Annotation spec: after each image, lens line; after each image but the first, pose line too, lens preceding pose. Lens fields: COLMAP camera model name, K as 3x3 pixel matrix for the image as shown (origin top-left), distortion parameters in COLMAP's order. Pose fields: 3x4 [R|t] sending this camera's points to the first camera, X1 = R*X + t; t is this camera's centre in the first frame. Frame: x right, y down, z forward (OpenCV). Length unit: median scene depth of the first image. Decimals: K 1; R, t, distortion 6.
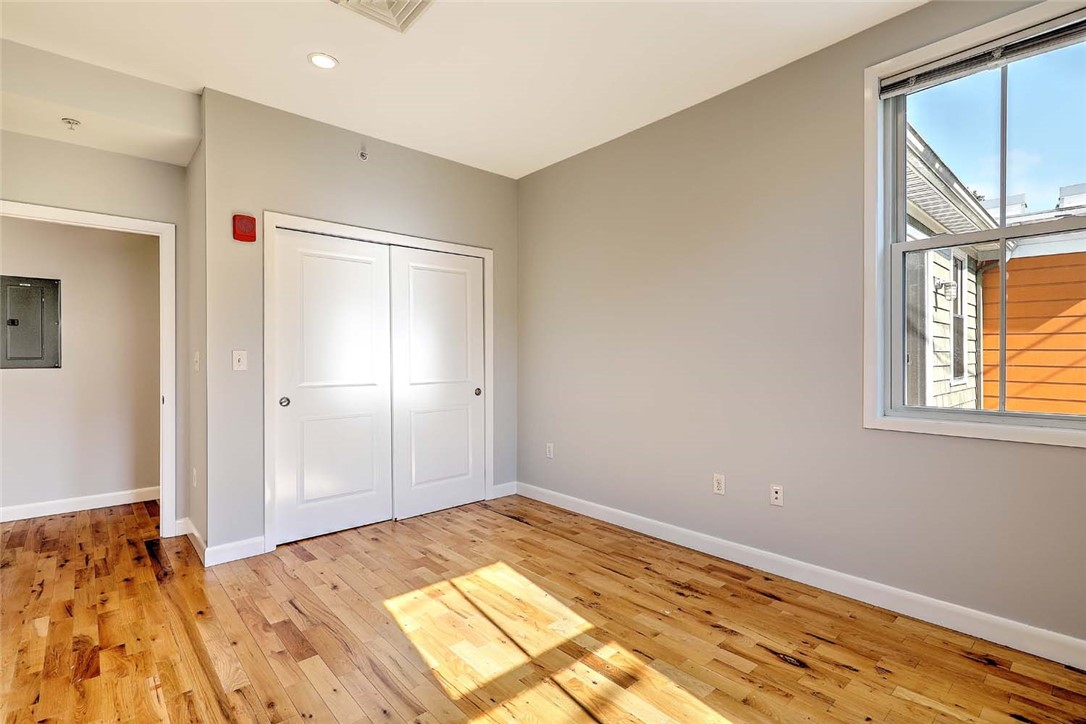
lens RADIAL K [[511.1, 0, 549.3], [0, 511.1, 359.0], [0, 0, 1]] dist [0.014435, -0.006439]
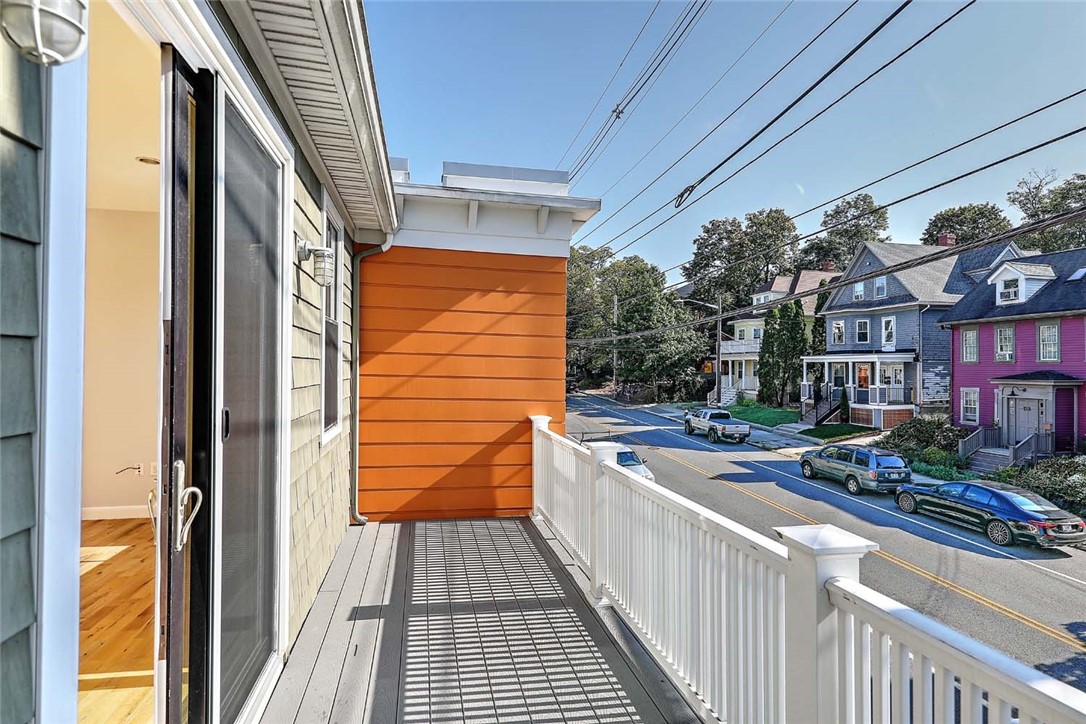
lens RADIAL K [[579.9, 0, 553.2], [0, 579.9, 358.1], [0, 0, 1]] dist [0.013031, -0.004395]
pose [[0.491503, 0.018914, 0.870670, 0.353643], [-0.006180, 0.999815, -0.018231, -0.031364], [-0.870854, 0.003580, 0.491529, 0.467694]]
